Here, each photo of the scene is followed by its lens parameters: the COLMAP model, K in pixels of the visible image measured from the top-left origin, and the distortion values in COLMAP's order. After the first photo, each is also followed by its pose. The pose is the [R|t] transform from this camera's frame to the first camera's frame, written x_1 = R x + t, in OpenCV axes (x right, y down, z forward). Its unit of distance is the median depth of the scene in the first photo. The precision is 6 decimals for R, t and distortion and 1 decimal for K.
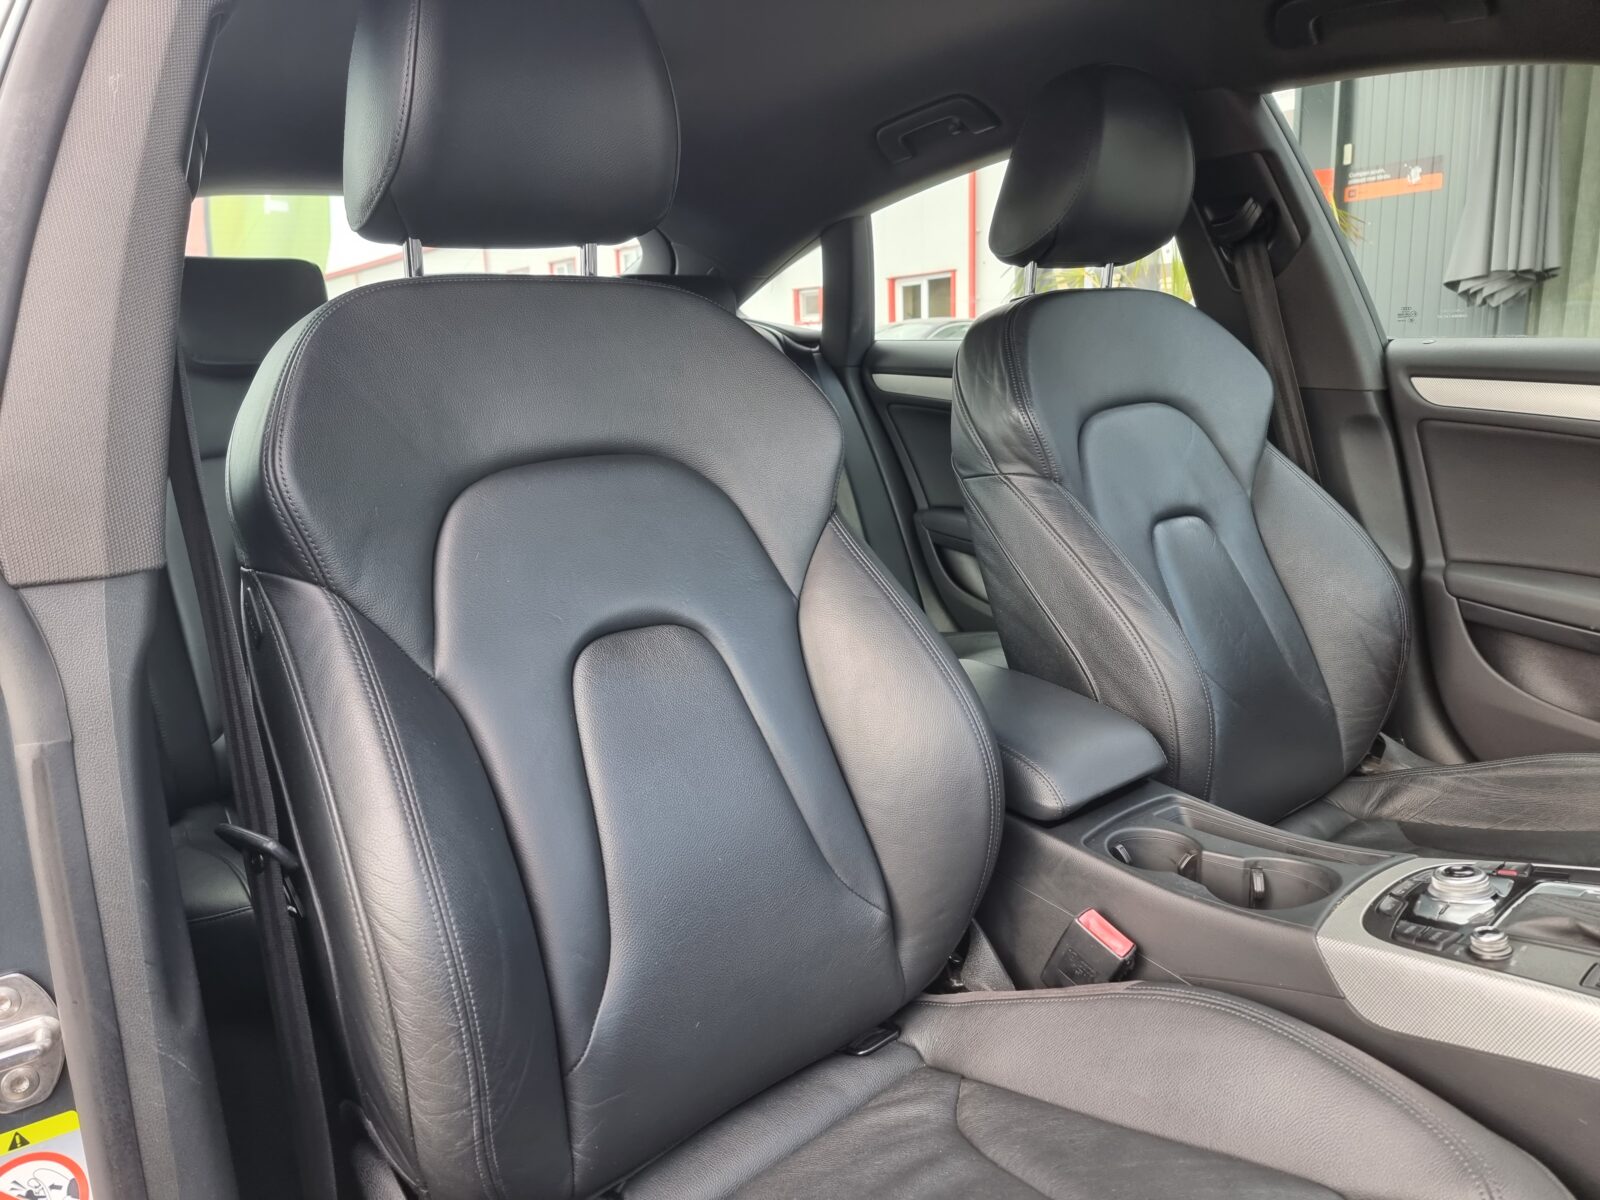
lens RADIAL K [[1149.5, 0, 780.3], [0, 1149.5, 604.8], [0, 0, 1]] dist [0.087168, -0.106902]
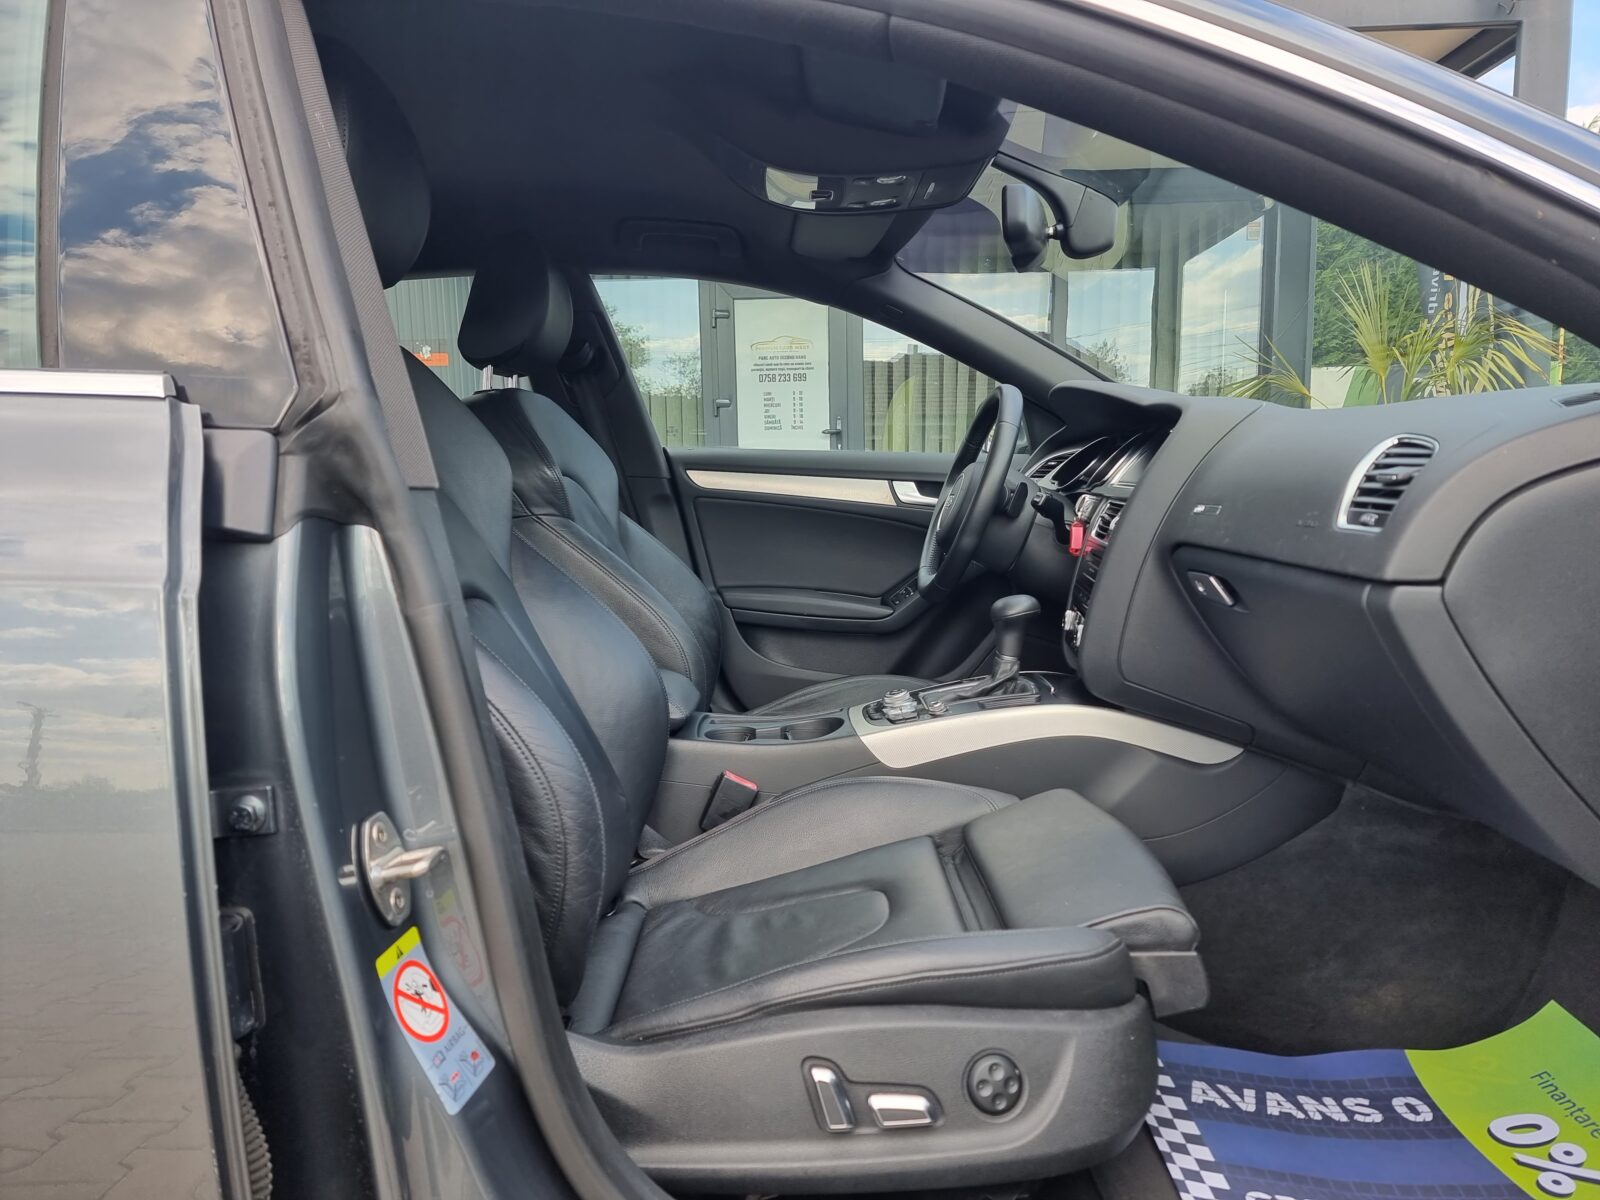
lens RADIAL K [[1122.5, 0, 819.9], [0, 1122.5, 599.9], [0, 0, 1]] dist [0.061517, -0.059656]
pose [[0.634348, -0.048345, 0.771534, -0.786491], [0.152610, 0.986233, -0.063676, 0.150922], [-0.757834, 0.158136, 0.632993, -0.073979]]
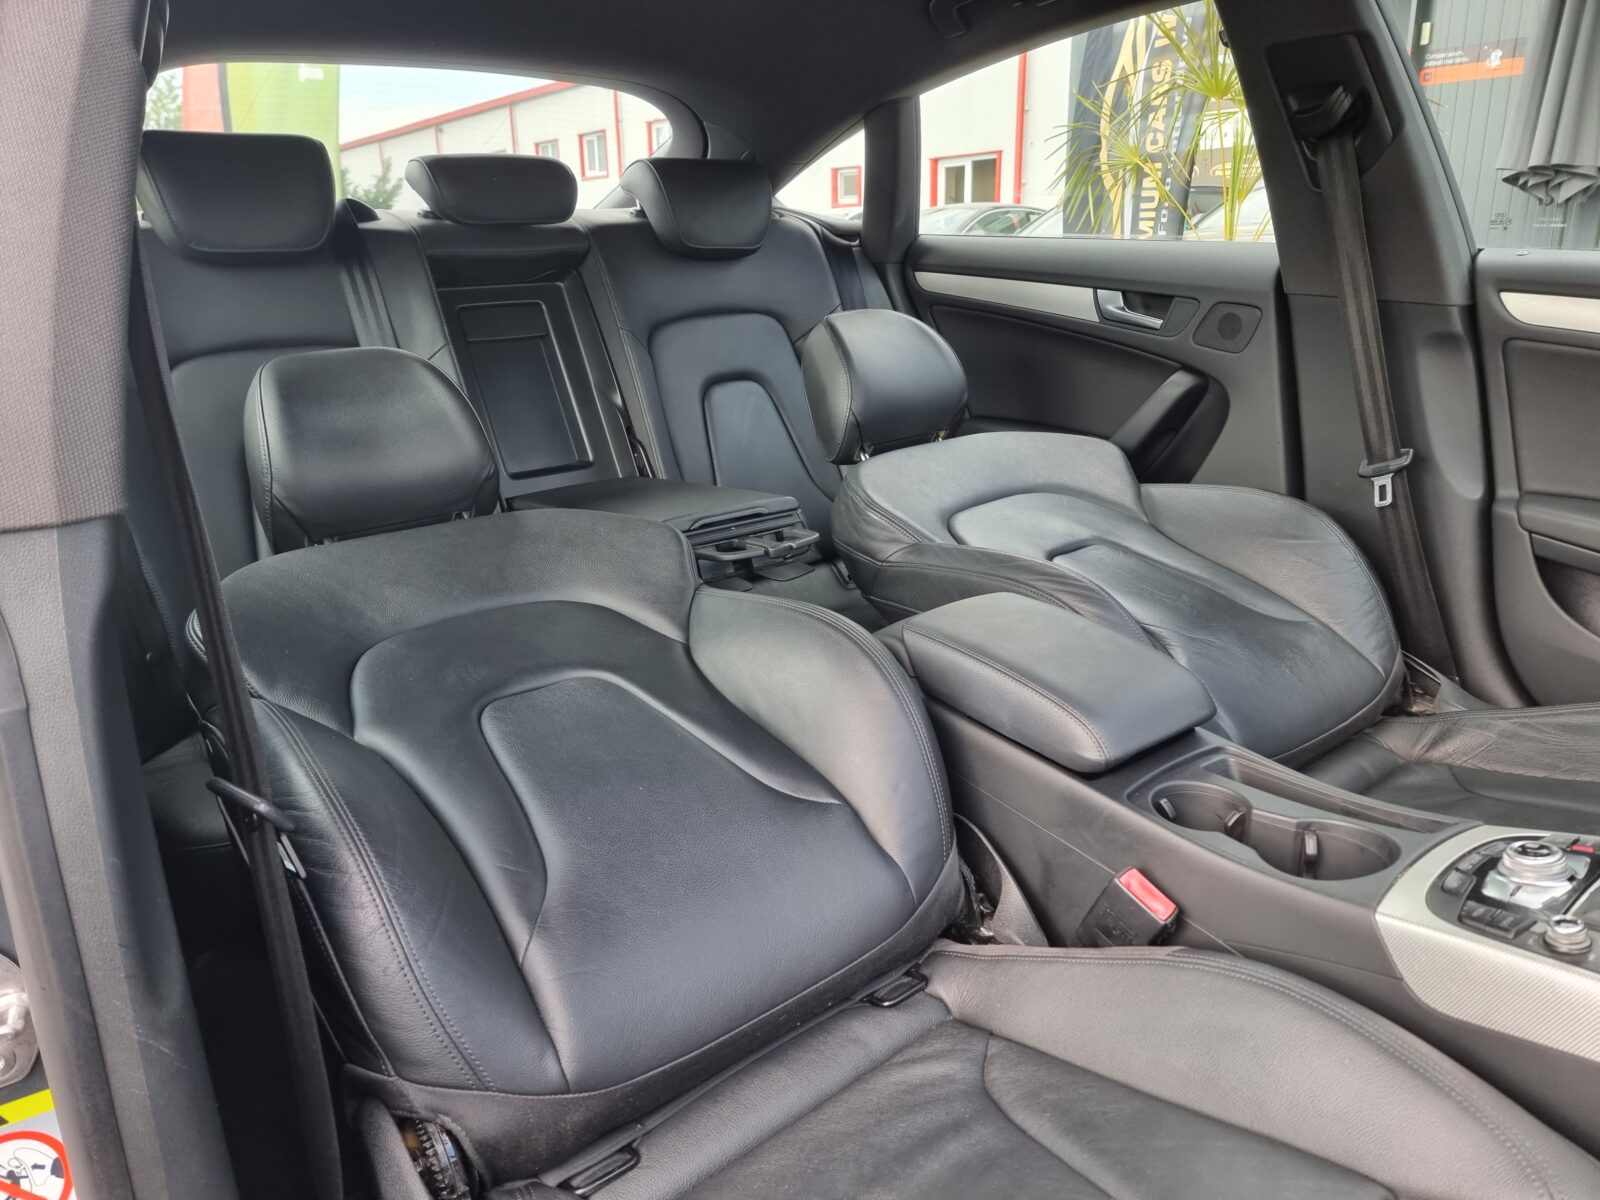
lens RADIAL K [[1145.0, 0, 796.8], [0, 1145.0, 624.1], [0, 0, 1]] dist [0.093628, -0.104495]
pose [[0.999724, 0.021244, -0.009996, -0.003030], [-0.020041, 0.993943, 0.108054, -0.034556], [0.012231, -0.107824, 0.994095, 0.071222]]
